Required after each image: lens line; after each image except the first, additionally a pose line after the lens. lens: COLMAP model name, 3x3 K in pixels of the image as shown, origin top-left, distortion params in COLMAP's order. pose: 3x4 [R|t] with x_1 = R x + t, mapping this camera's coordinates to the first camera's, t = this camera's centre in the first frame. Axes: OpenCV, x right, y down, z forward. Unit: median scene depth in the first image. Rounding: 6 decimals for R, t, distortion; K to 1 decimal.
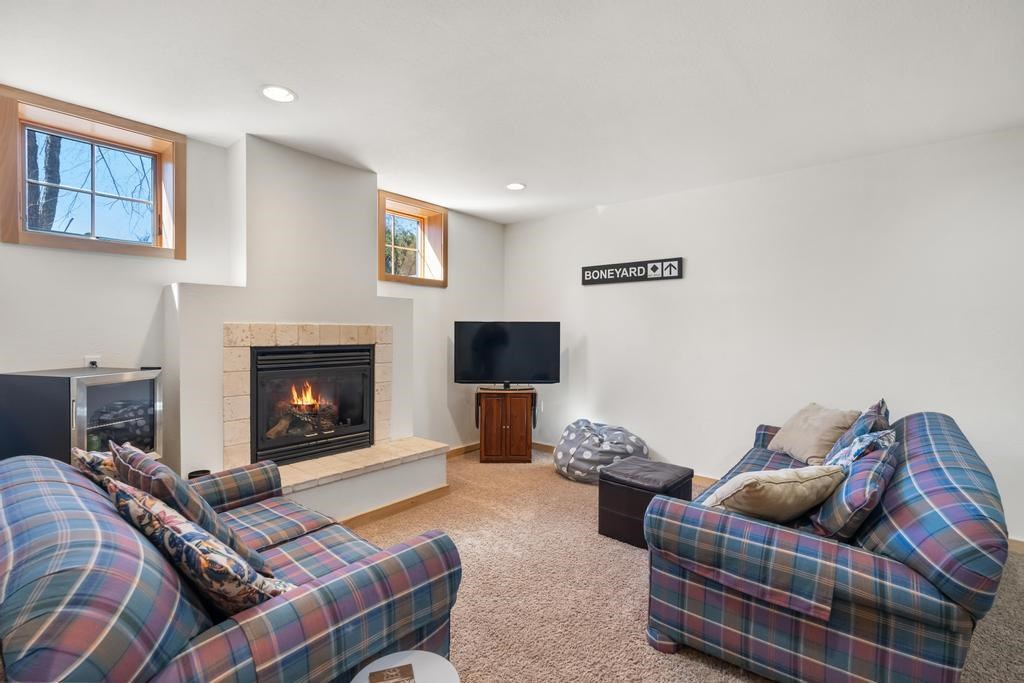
lens RADIAL K [[460.0, 0, 508.3], [0, 460.0, 333.8], [0, 0, 1]] dist [-0.001180, -0.000053]
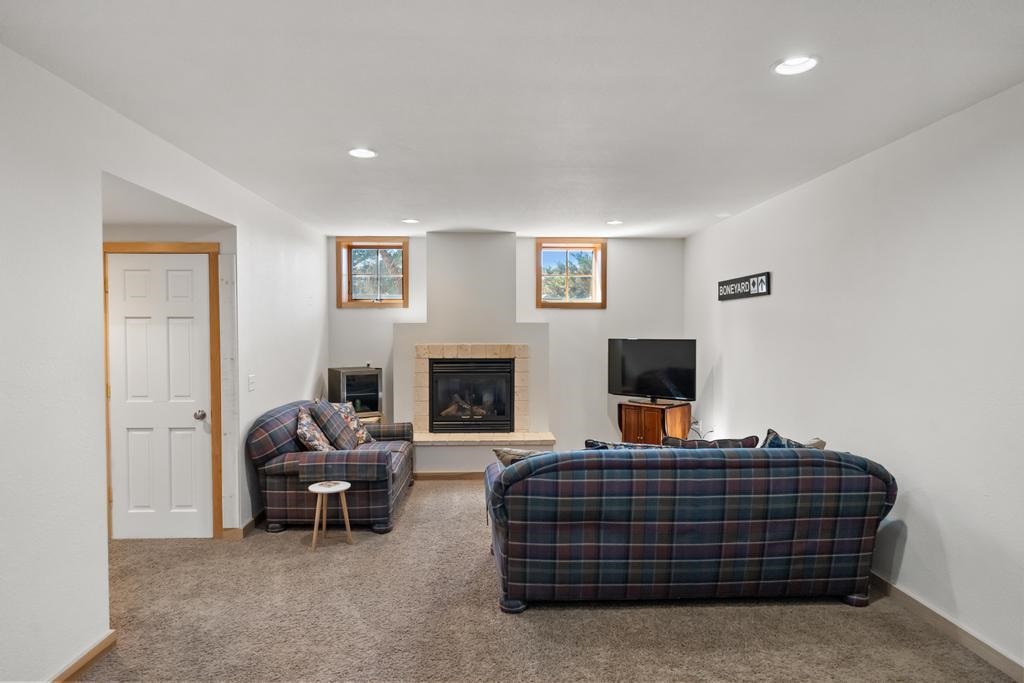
lens RADIAL K [[607.9, 0, 512.0], [0, 607.9, 341.5], [0, 0, 1]] dist [-0.000830, -0.000122]
pose [[0.668412, 0.007371, -0.743755, 0.977275], [0.001691, 0.999933, 0.011430, -0.044328], [0.743789, -0.008897, 0.668355, -0.192646]]
